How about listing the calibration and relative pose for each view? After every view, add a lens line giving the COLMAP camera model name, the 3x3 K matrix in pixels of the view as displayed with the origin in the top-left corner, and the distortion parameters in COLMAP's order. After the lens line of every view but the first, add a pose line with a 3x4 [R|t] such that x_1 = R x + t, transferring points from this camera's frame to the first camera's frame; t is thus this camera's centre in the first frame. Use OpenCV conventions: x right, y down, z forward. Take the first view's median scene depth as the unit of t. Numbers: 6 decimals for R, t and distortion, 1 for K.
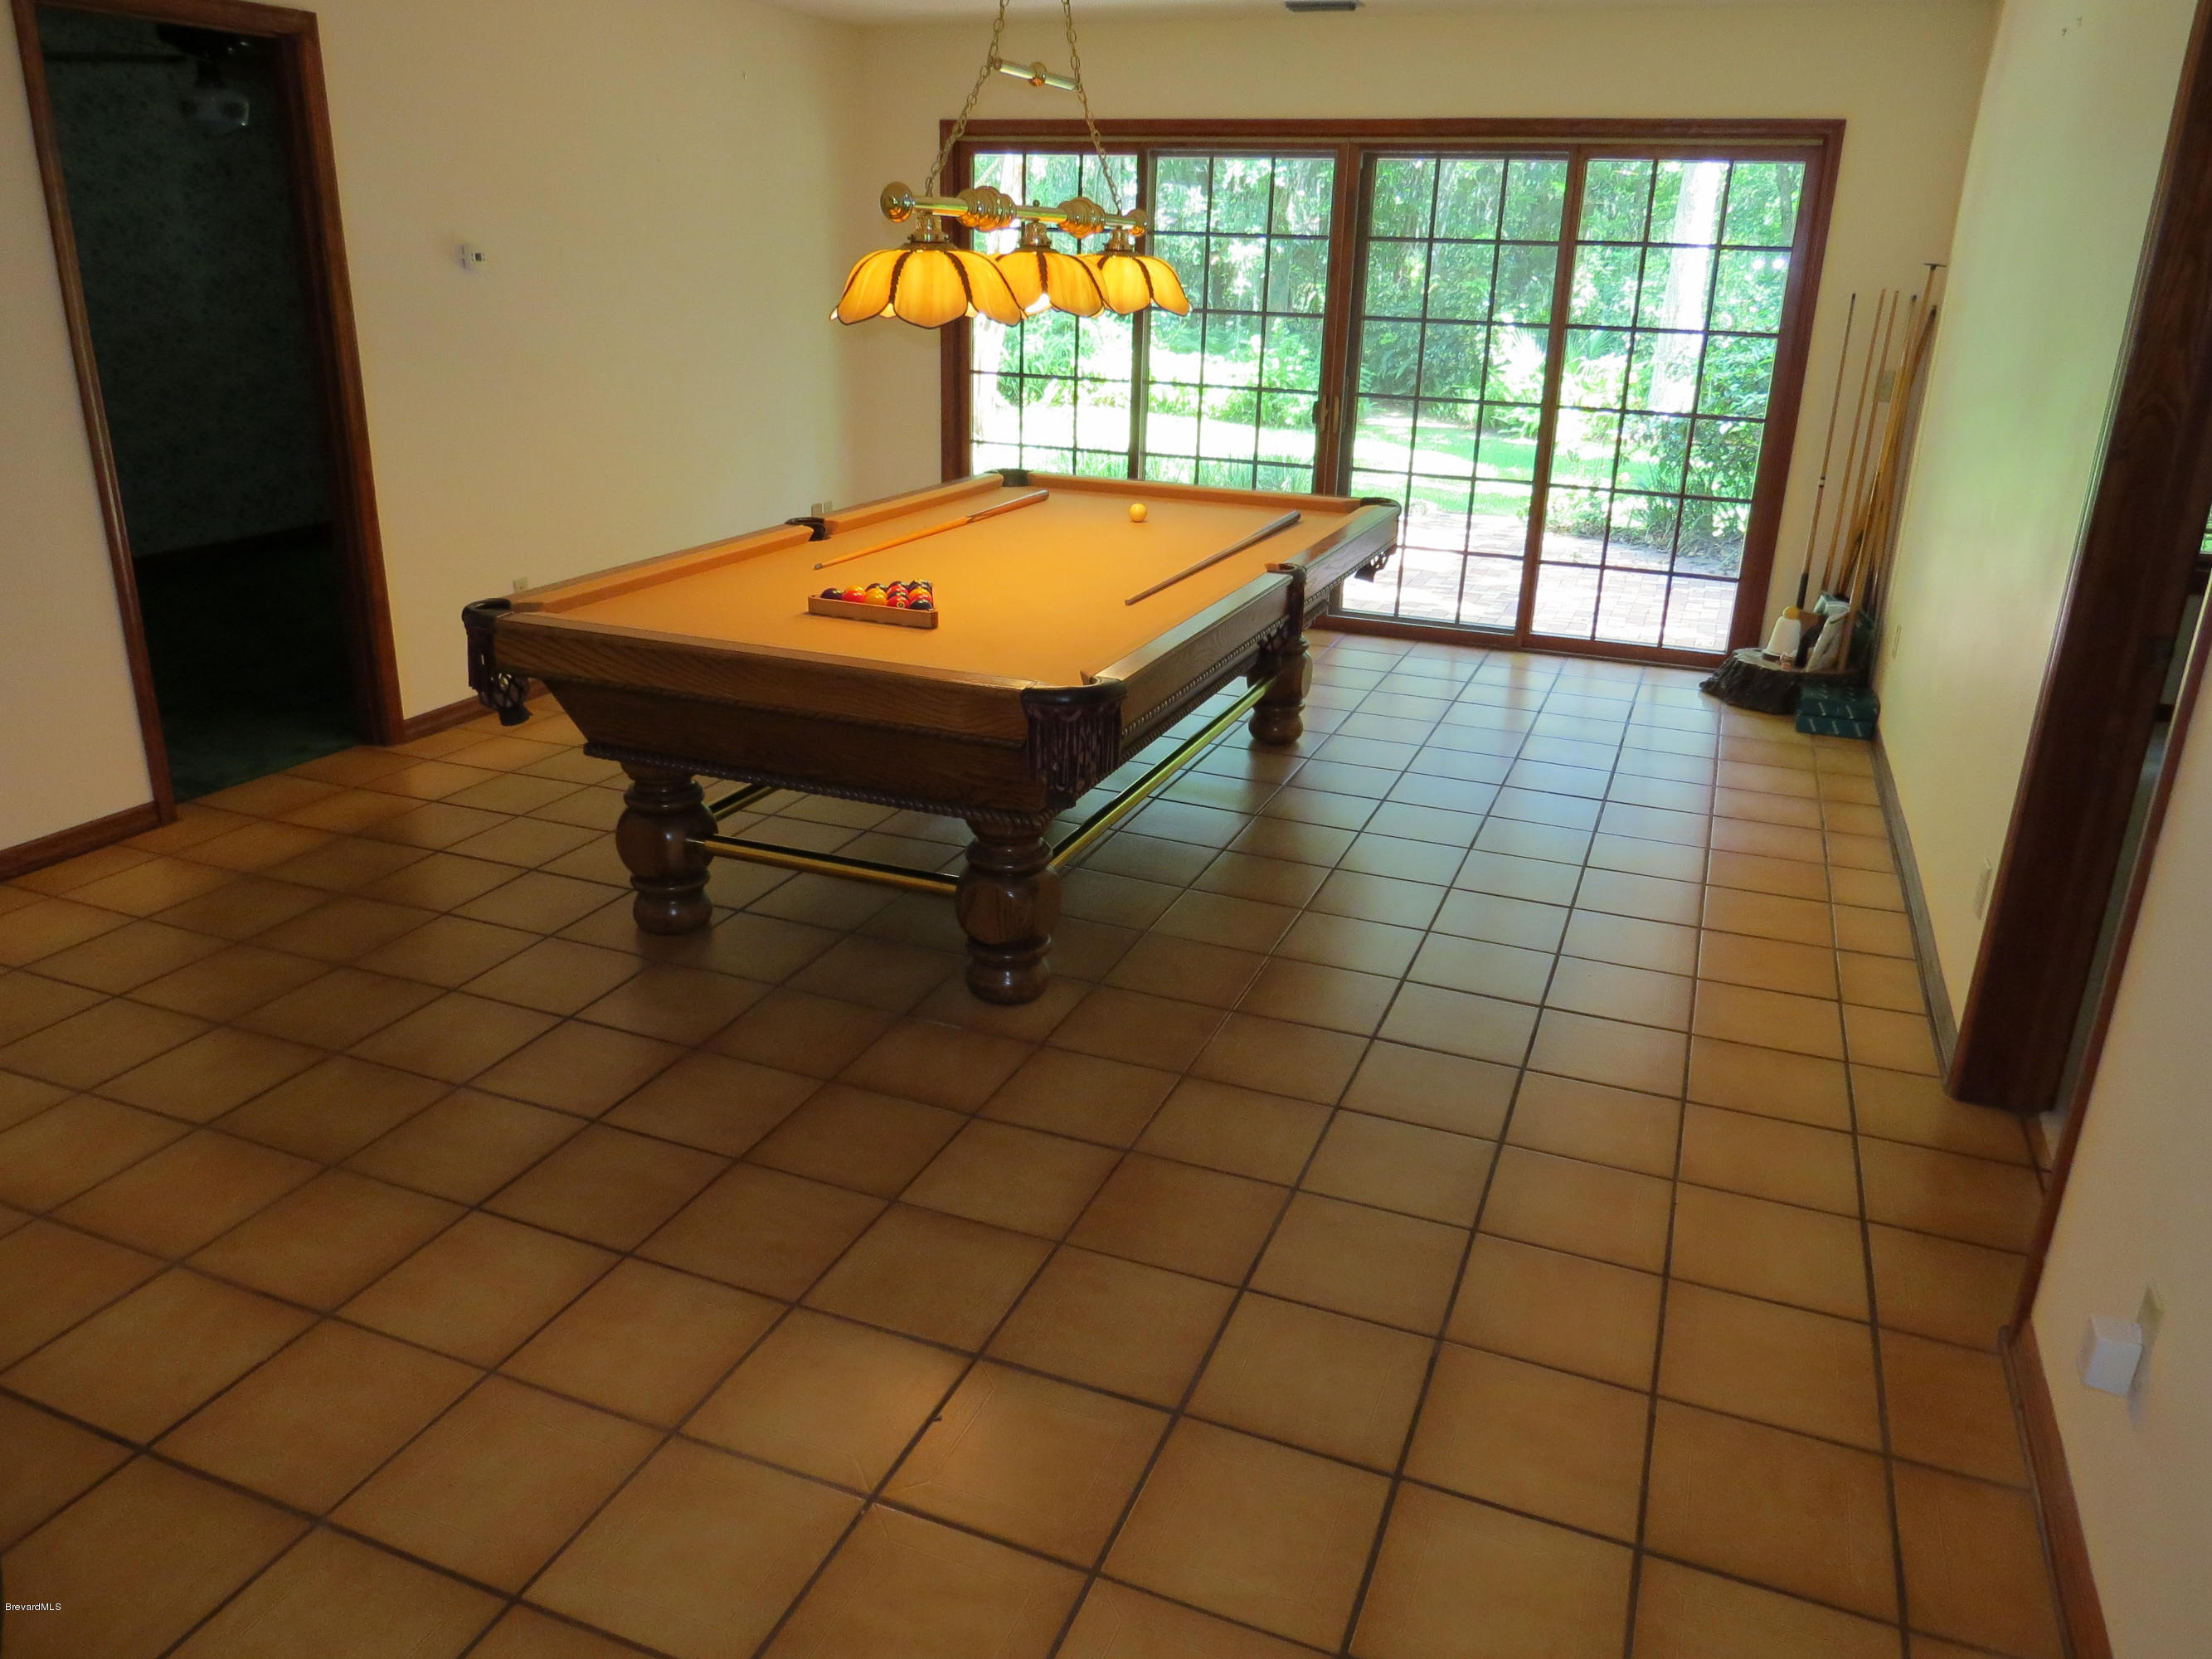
lens RADIAL K [[1594.7, 0, 1103.4], [0, 1594.7, 828.9], [0, 0, 1]] dist [-0.015724, -0.001844]
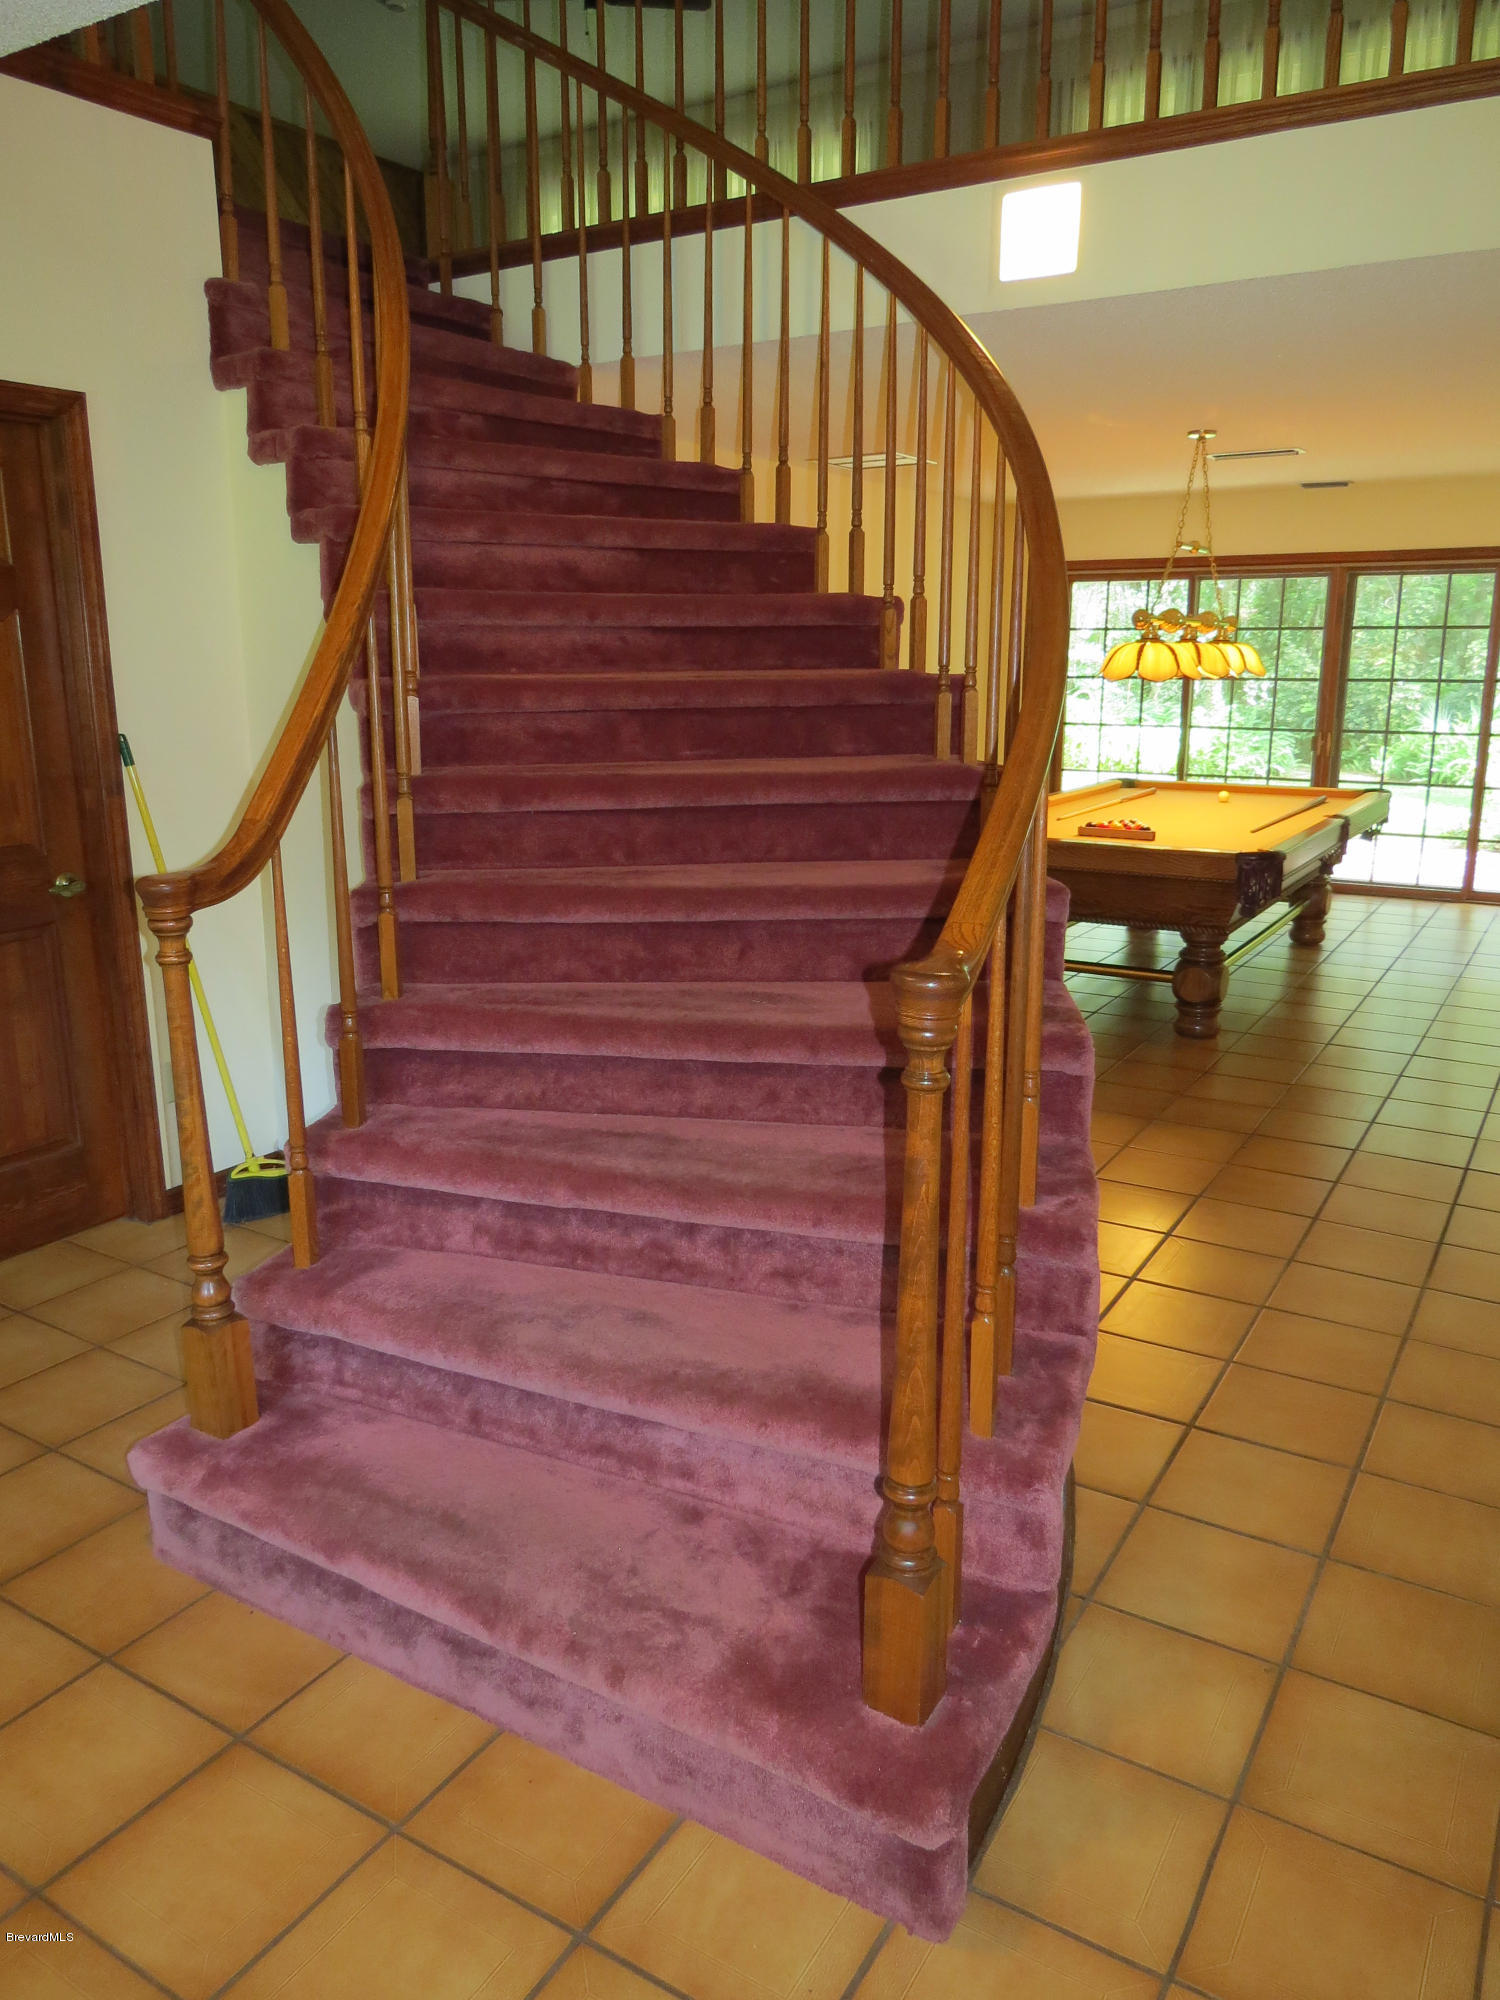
lens RADIAL K [[1441.7, 0, 749.6], [0, 1441.7, 995.4], [0, 0, 1]] dist [-0.015724, -0.001844]
pose [[0.984098, 0.016167, -0.176892, -0.178831], [-0.035366, 0.993745, -0.105927, 0.164299], [0.174073, 0.110499, 0.978514, -0.465180]]
